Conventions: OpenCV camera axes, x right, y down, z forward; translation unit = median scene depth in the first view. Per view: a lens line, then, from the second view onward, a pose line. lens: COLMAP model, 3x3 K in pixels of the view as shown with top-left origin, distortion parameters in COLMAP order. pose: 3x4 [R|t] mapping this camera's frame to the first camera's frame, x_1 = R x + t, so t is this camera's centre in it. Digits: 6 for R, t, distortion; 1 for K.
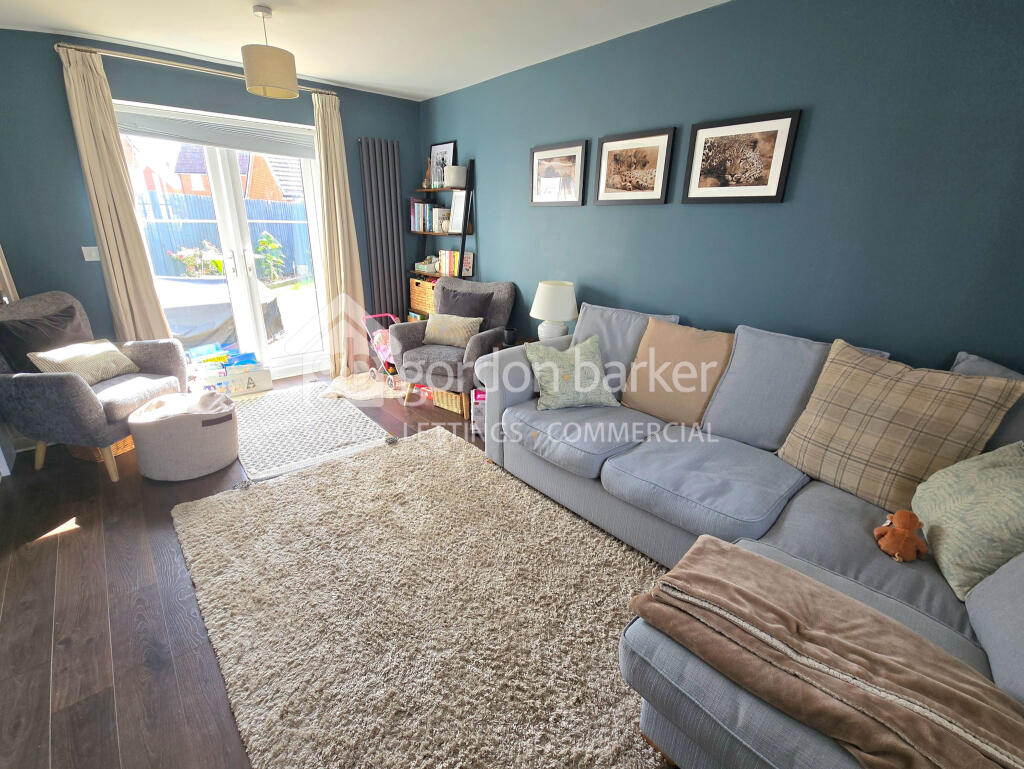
lens RADIAL K [[455.3, 0, 512.5], [0, 455.3, 396.2], [0, 0, 1]] dist [-0.001251, -0.001190]
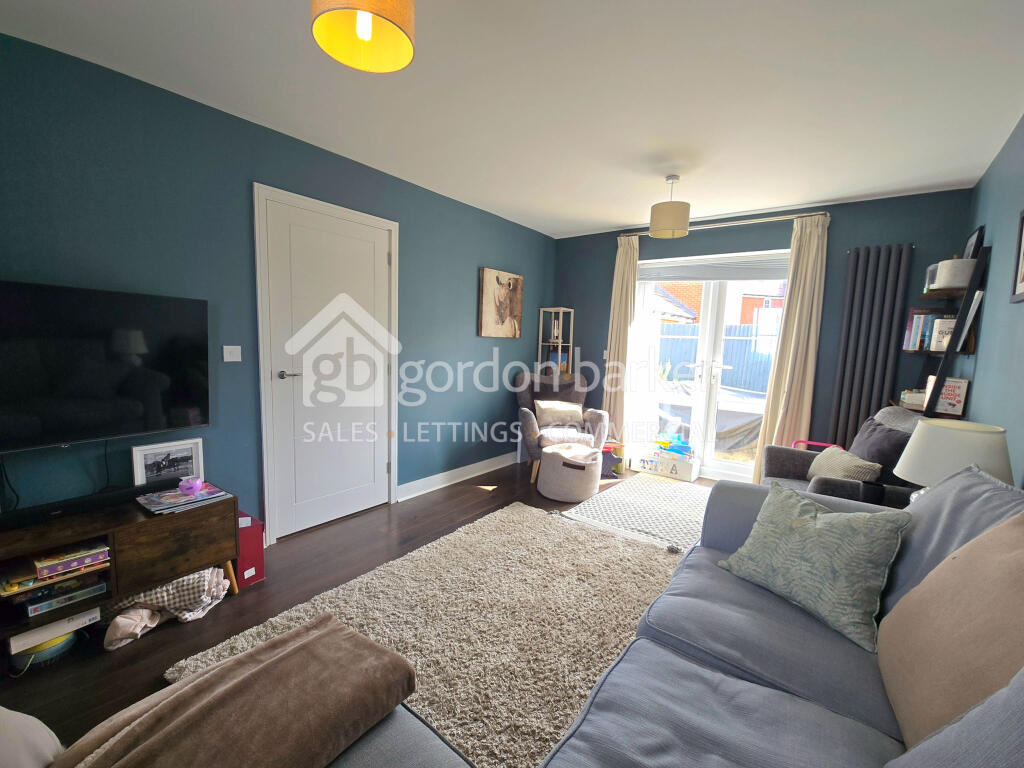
lens RADIAL K [[455.3, 0, 512.5], [0, 455.3, 395.7], [0, 0, 1]] dist [-0.001251, -0.001190]
pose [[0.211906, 0.109062, -0.971186, 0.607281], [-0.378927, 0.925183, 0.021217, -0.100263], [0.900839, 0.363512, 0.237378, 0.422186]]
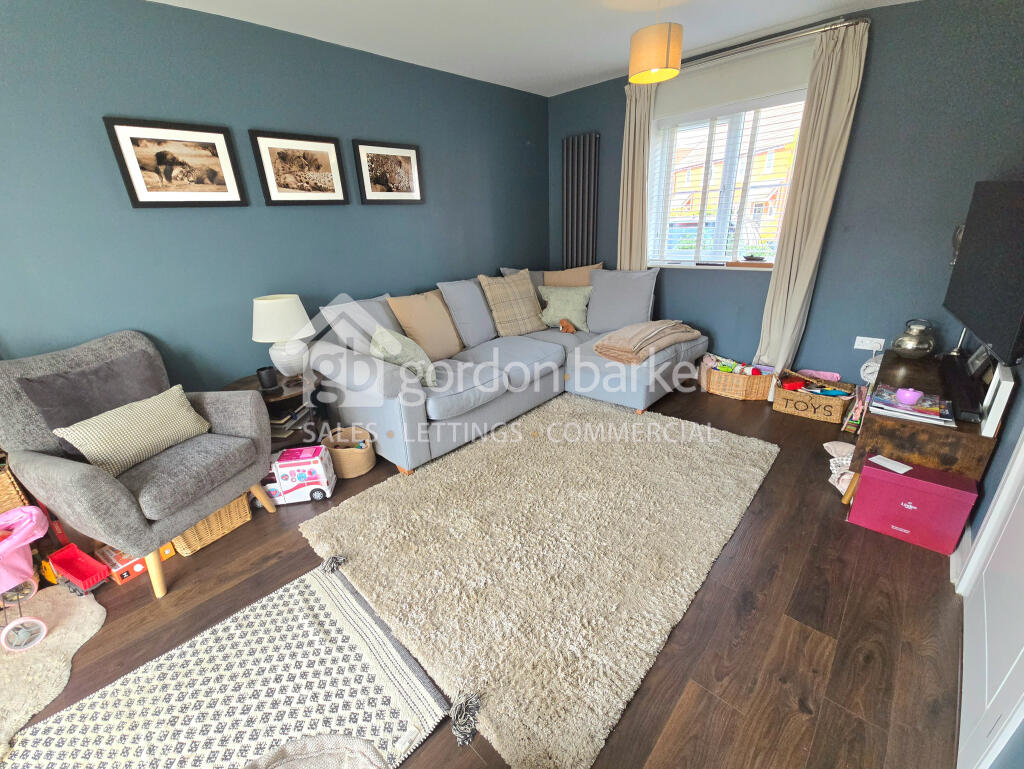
lens RADIAL K [[425.4, 0, 507.1], [0, 425.4, 389.9], [0, 0, 1]] dist [-0.002236, -0.000695]
pose [[-0.092115, -0.380271, 0.920277, -0.844424], [0.402400, 0.831161, 0.383725, -0.270793], [-0.910818, 0.405666, 0.076459, 0.709776]]
